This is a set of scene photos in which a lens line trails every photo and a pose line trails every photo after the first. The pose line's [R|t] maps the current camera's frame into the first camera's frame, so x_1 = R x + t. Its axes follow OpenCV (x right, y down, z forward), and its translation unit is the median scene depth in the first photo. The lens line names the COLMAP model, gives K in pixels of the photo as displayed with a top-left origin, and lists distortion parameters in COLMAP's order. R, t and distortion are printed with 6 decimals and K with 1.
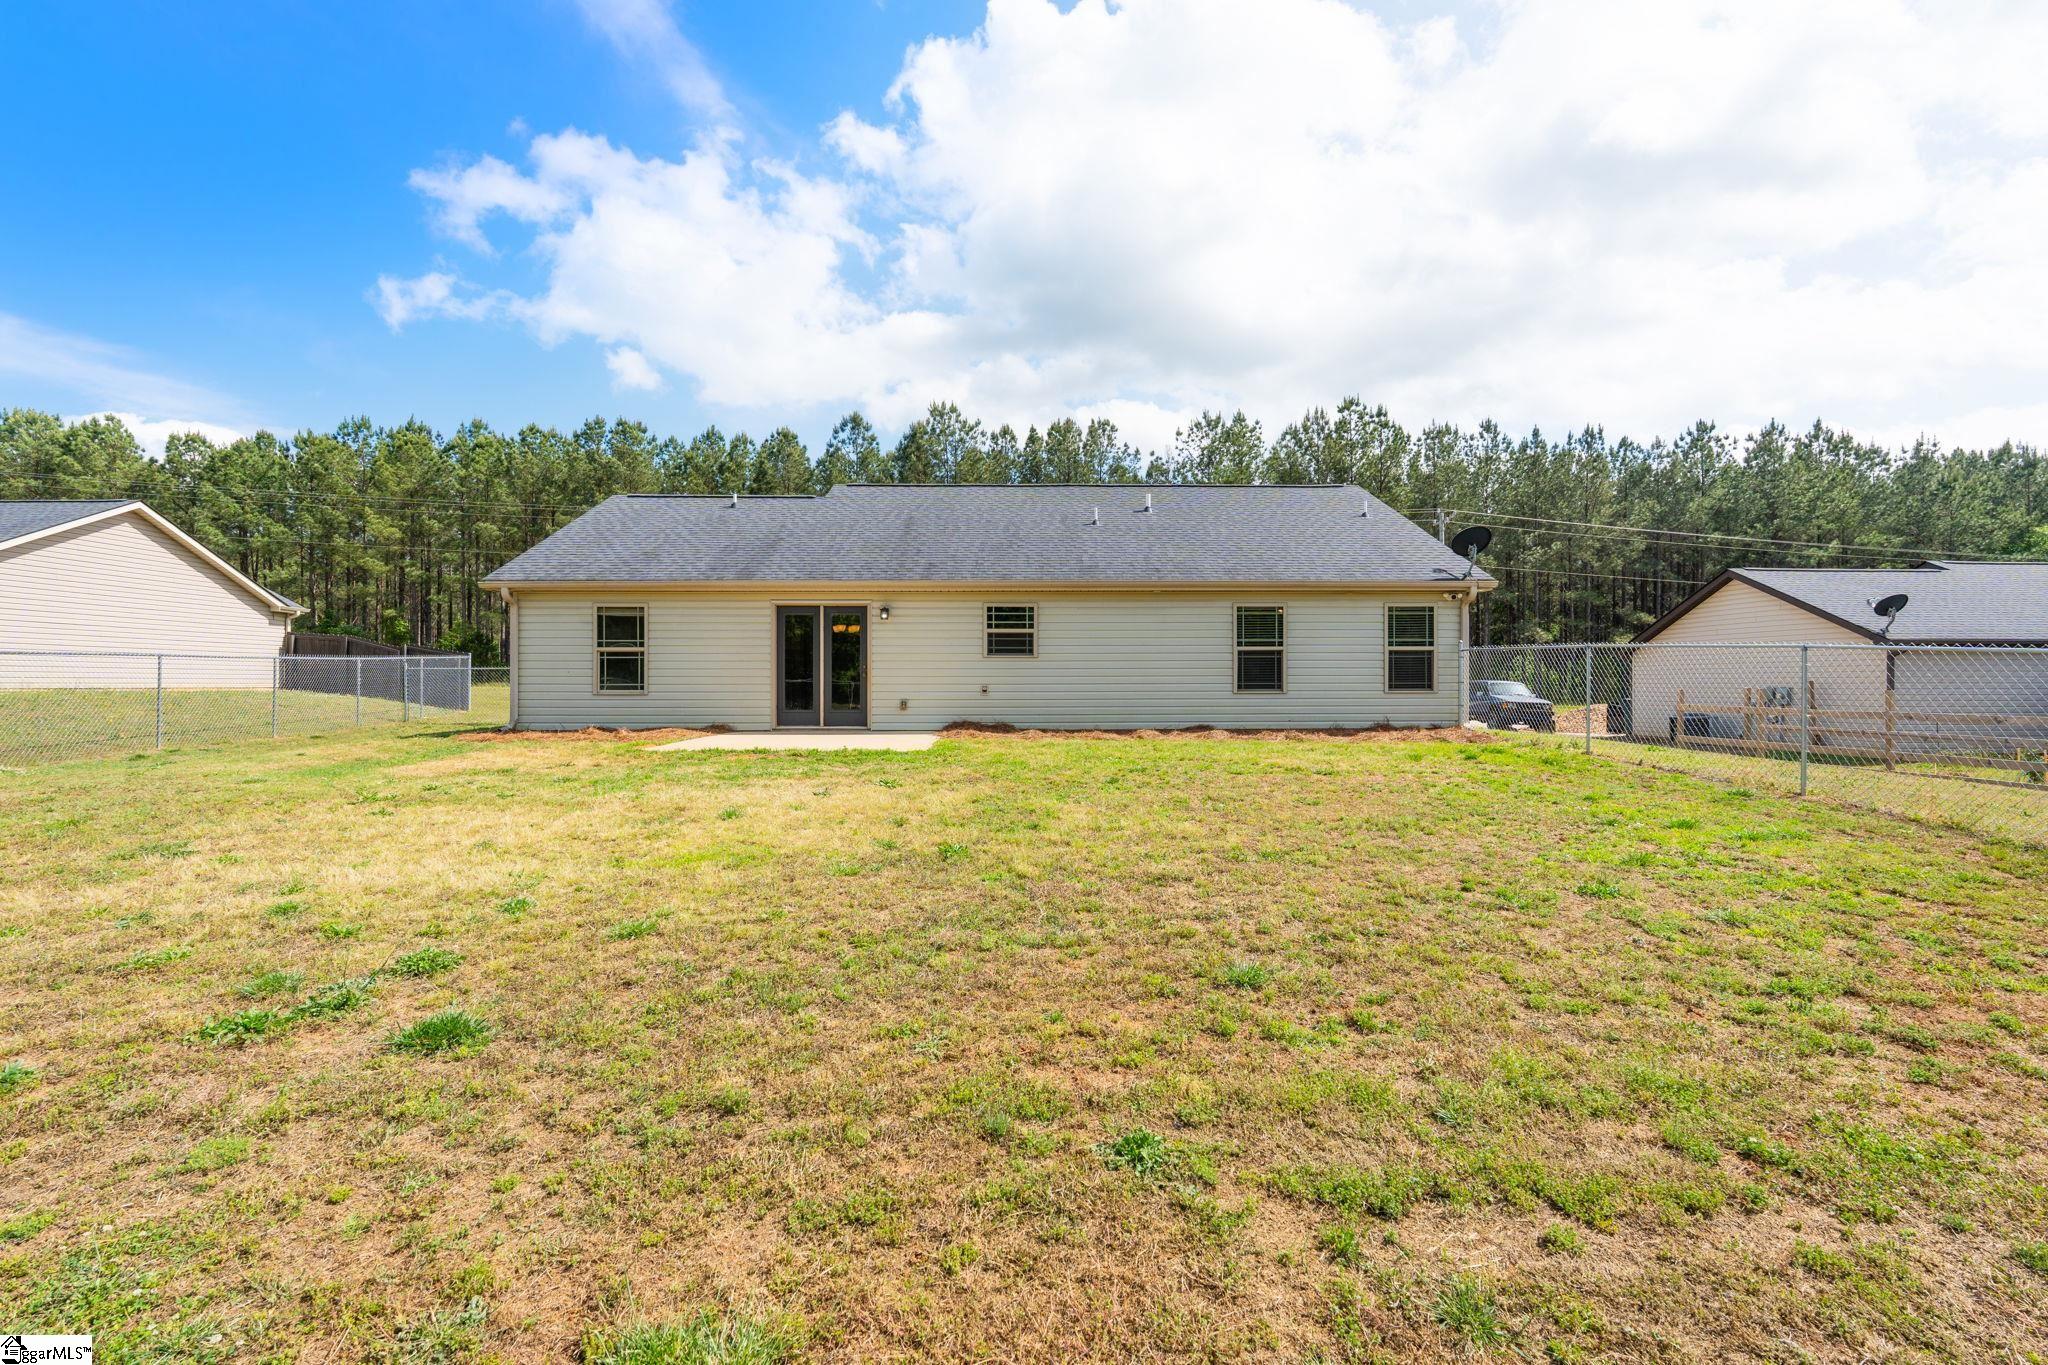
lens RADIAL K [[897.4, 0, 1024.0], [0, 897.4, 682.5], [0, 0, 1]] dist [-0.012794, -0.000079]
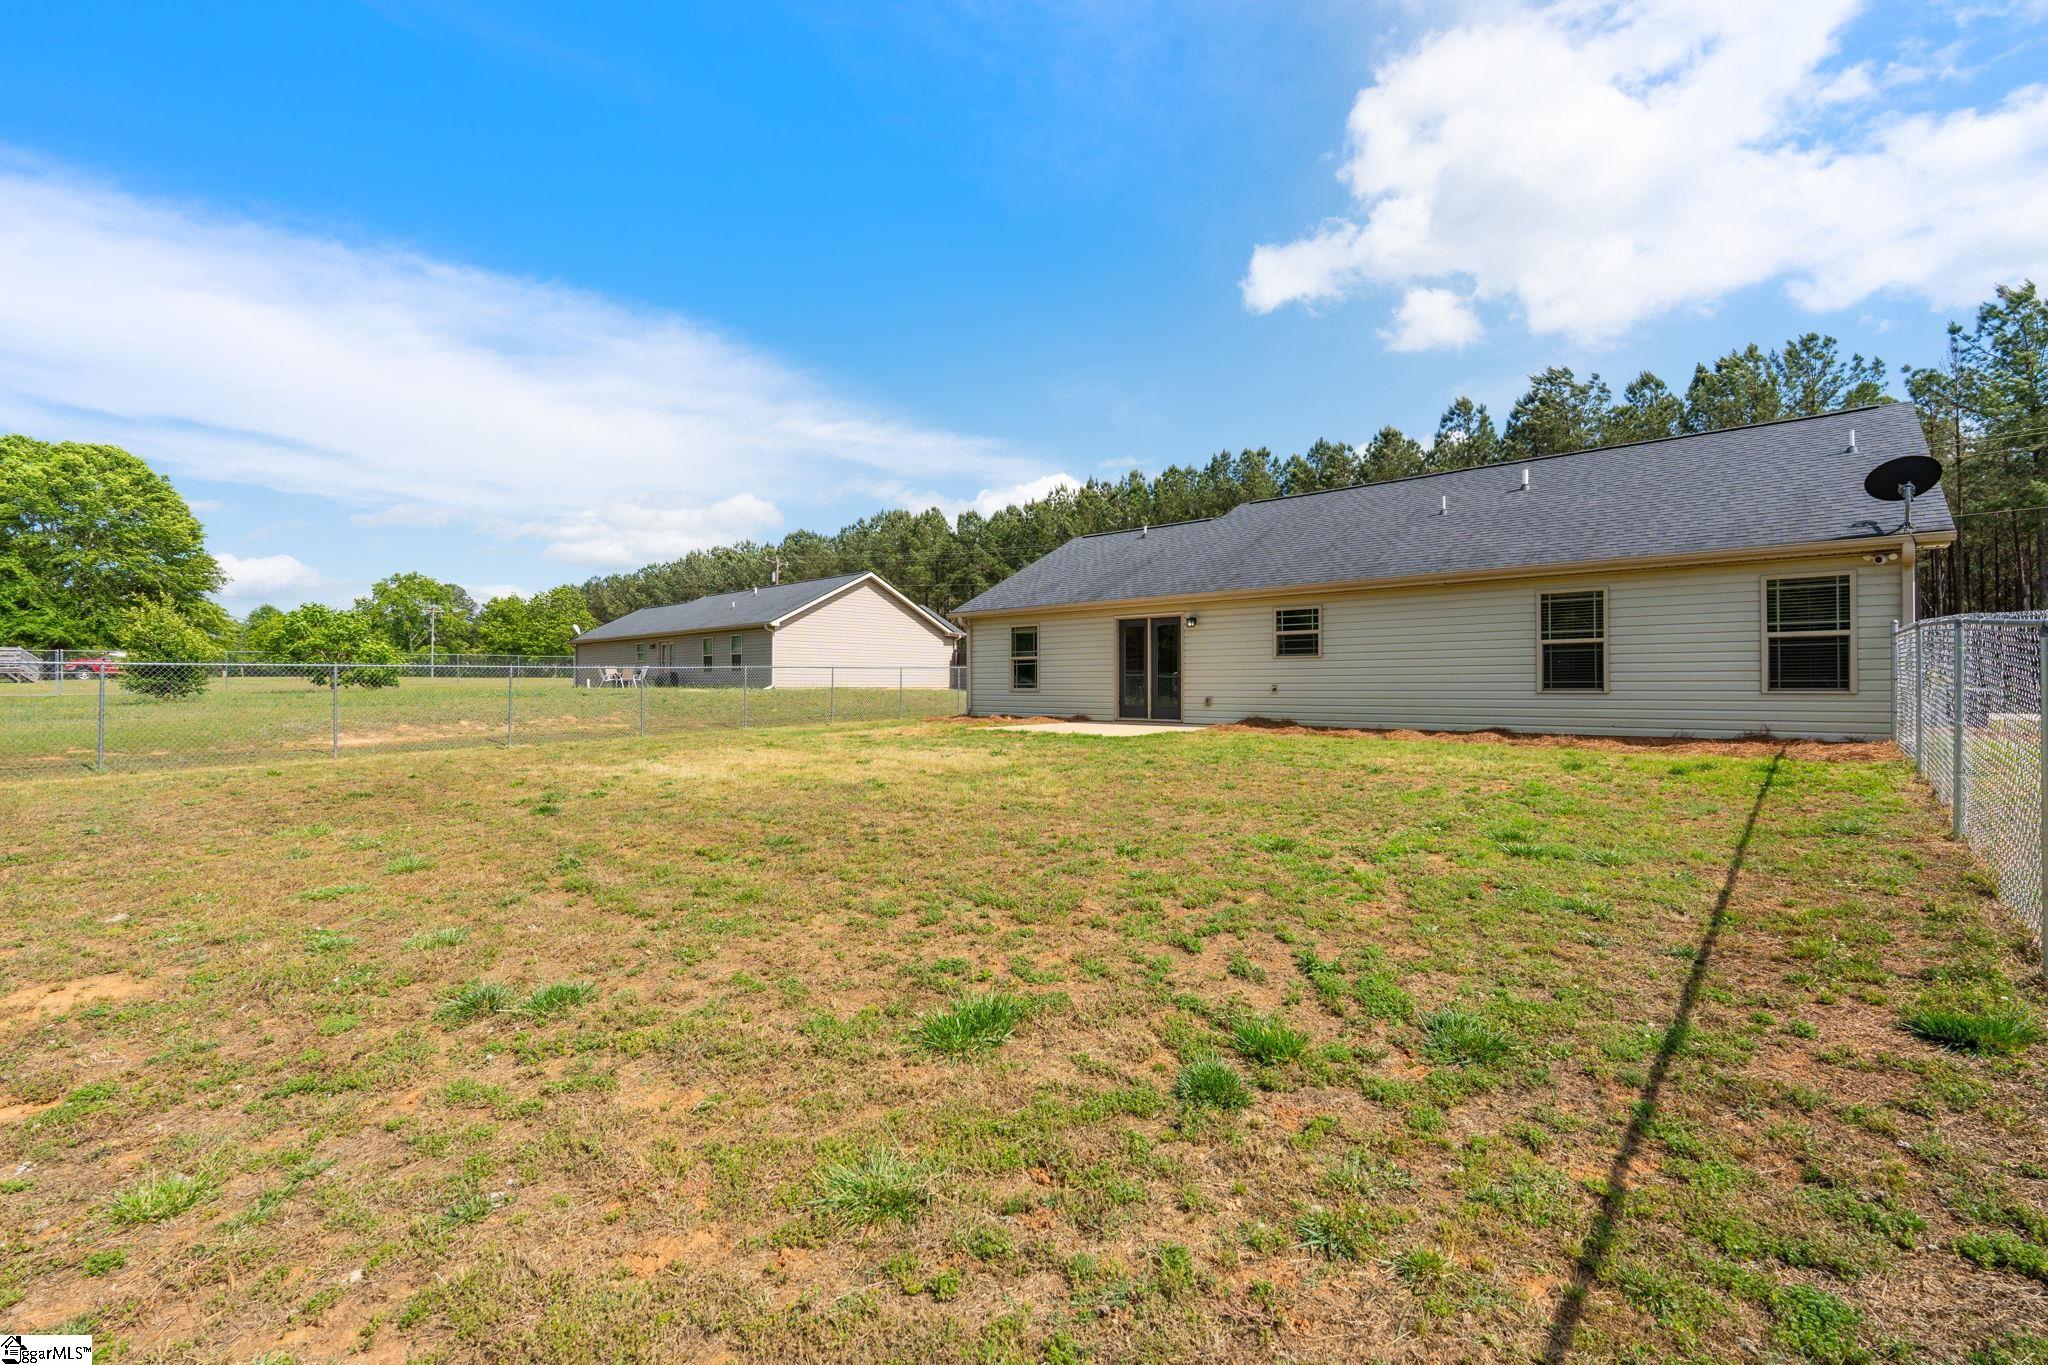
lens RADIAL K [[887.6, 0, 1024.0], [0, 887.6, 682.5], [0, 0, 1]] dist [0.001679, 0.000085]
pose [[0.731663, -0.002910, -0.681661, 0.458360], [0.000361, 0.999992, -0.003881, 0.004841], [0.681667, 0.002593, 0.731658, 0.018475]]
